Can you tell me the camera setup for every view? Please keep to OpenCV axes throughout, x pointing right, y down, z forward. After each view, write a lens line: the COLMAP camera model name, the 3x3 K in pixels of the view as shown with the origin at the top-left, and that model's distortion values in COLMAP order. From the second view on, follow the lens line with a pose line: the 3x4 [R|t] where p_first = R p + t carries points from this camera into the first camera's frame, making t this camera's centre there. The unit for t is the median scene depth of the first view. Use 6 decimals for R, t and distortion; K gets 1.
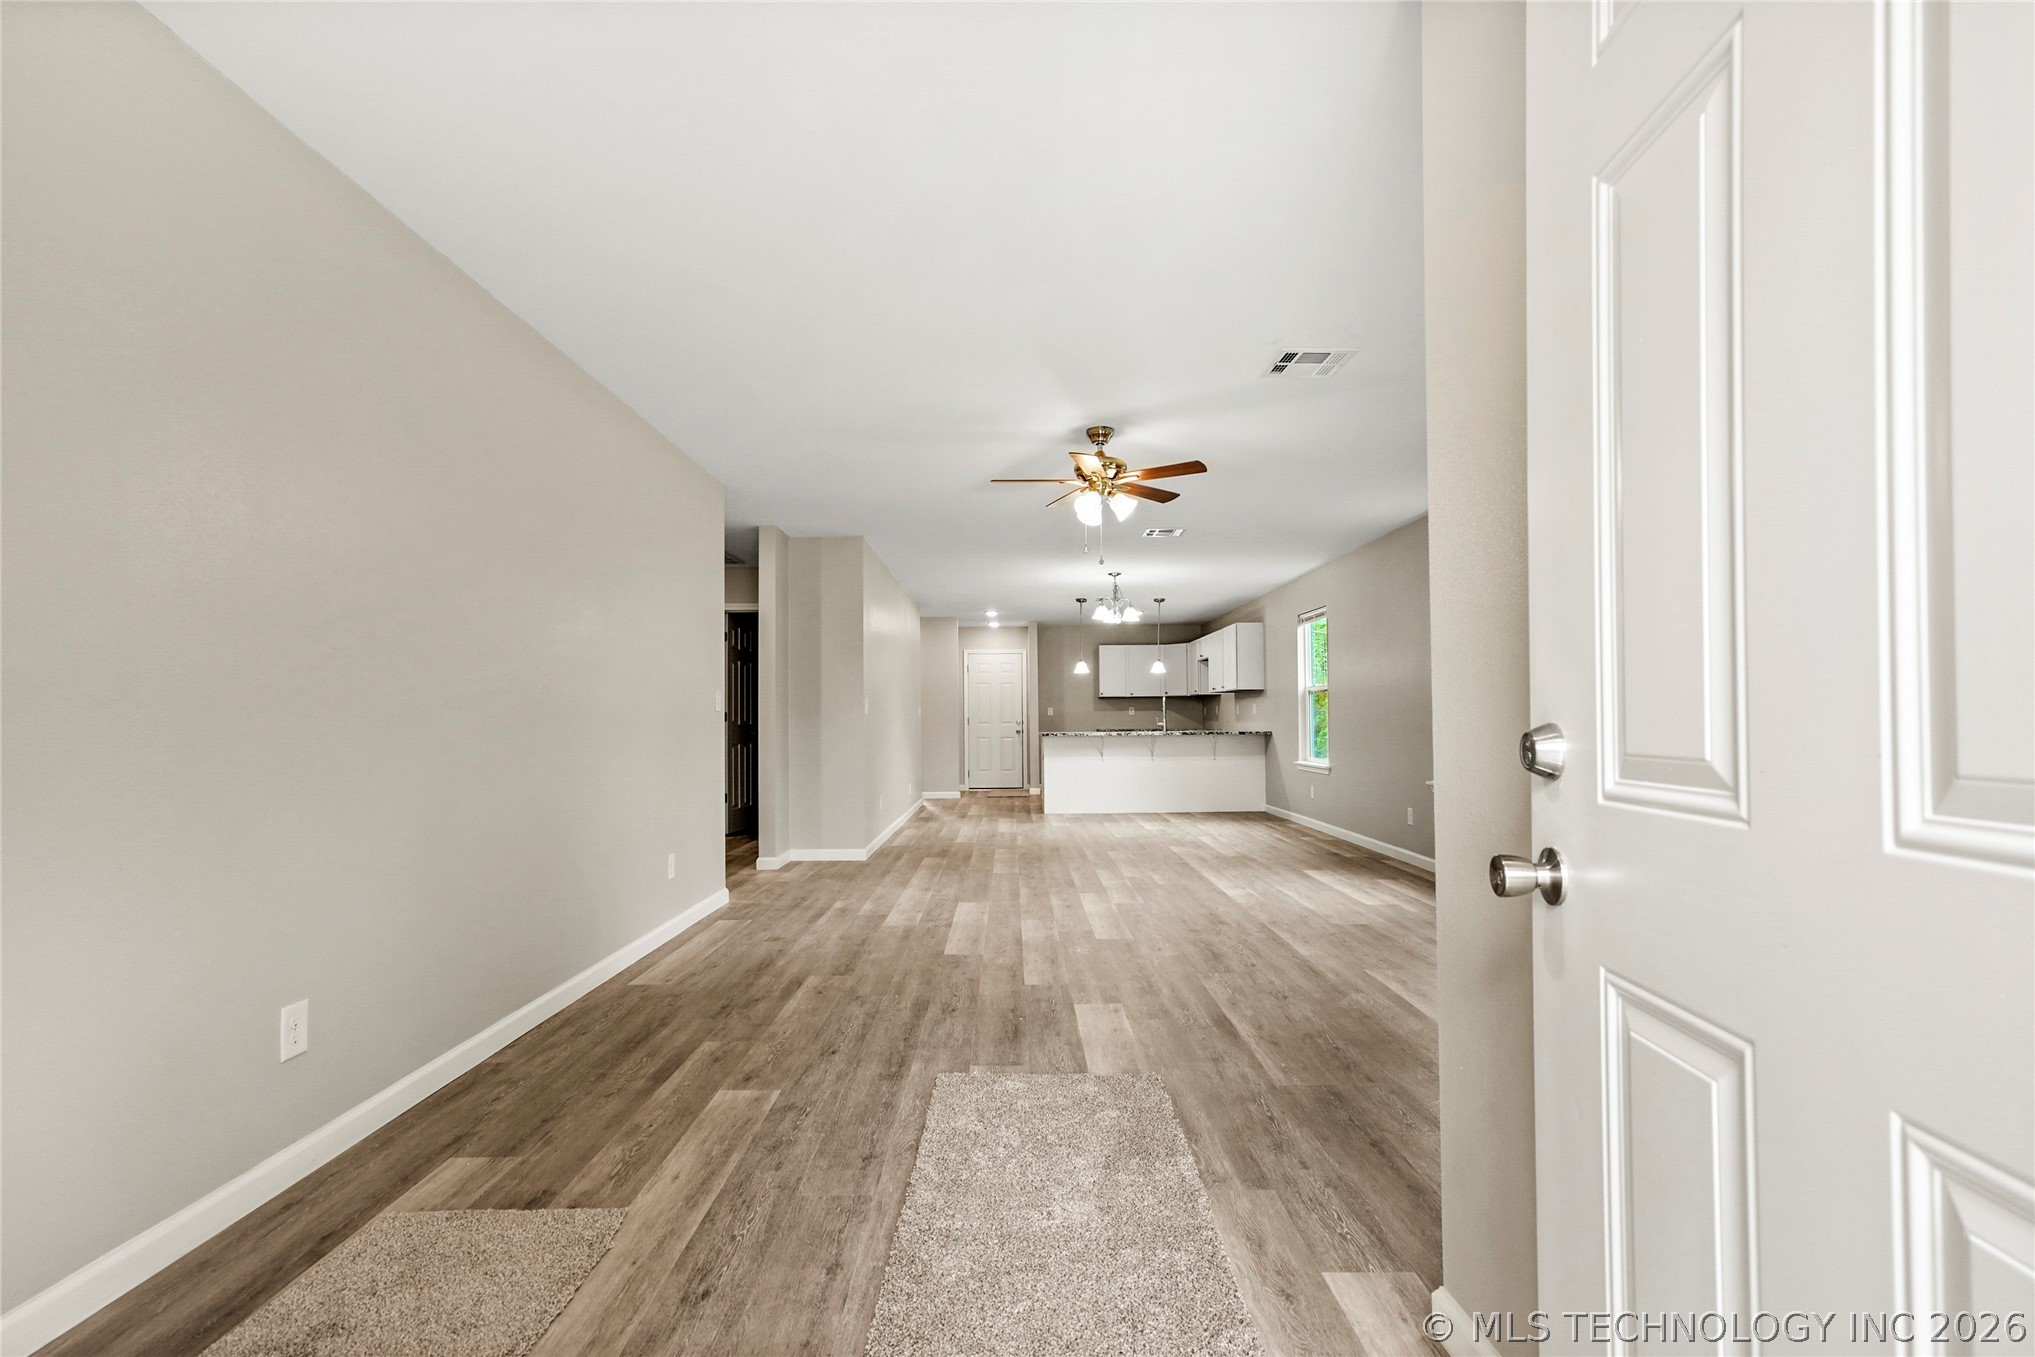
lens RADIAL K [[979.7, 0, 1018.4], [0, 979.7, 693.6], [0, 0, 1]] dist [0.015049, 0.000049]
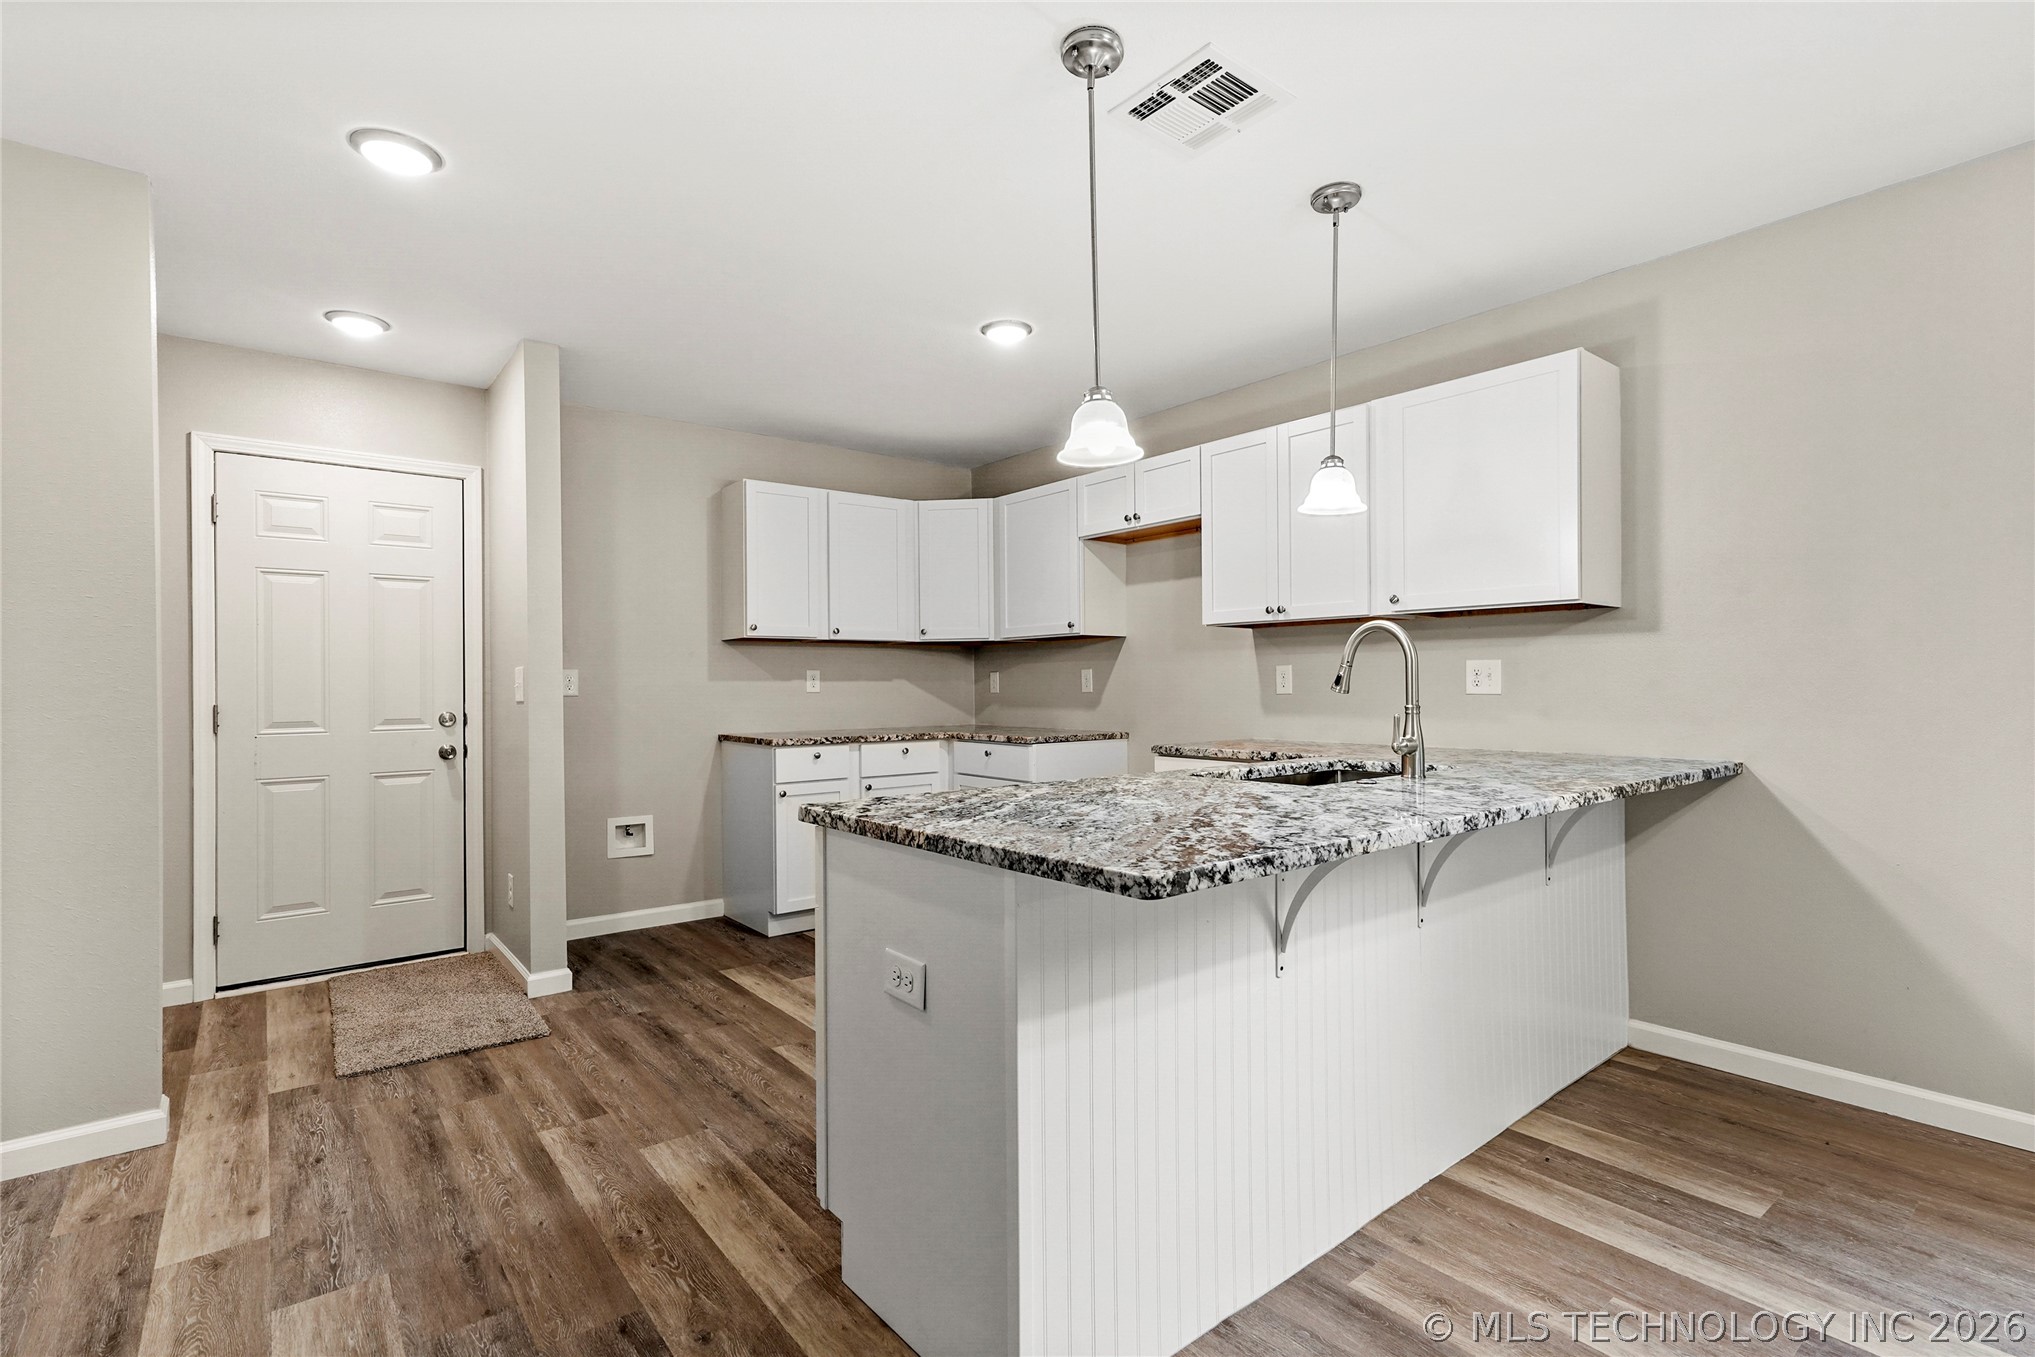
lens RADIAL K [[979.7, 0, 1018.9], [0, 979.7, 682.5], [0, 0, 1]] dist [0.015049, 0.000049]
pose [[0.792137, 0.002370, 0.610339, -0.042895], [-0.014827, 0.999772, 0.015360, 0.011871], [-0.610163, -0.021217, 0.791992, 0.678332]]
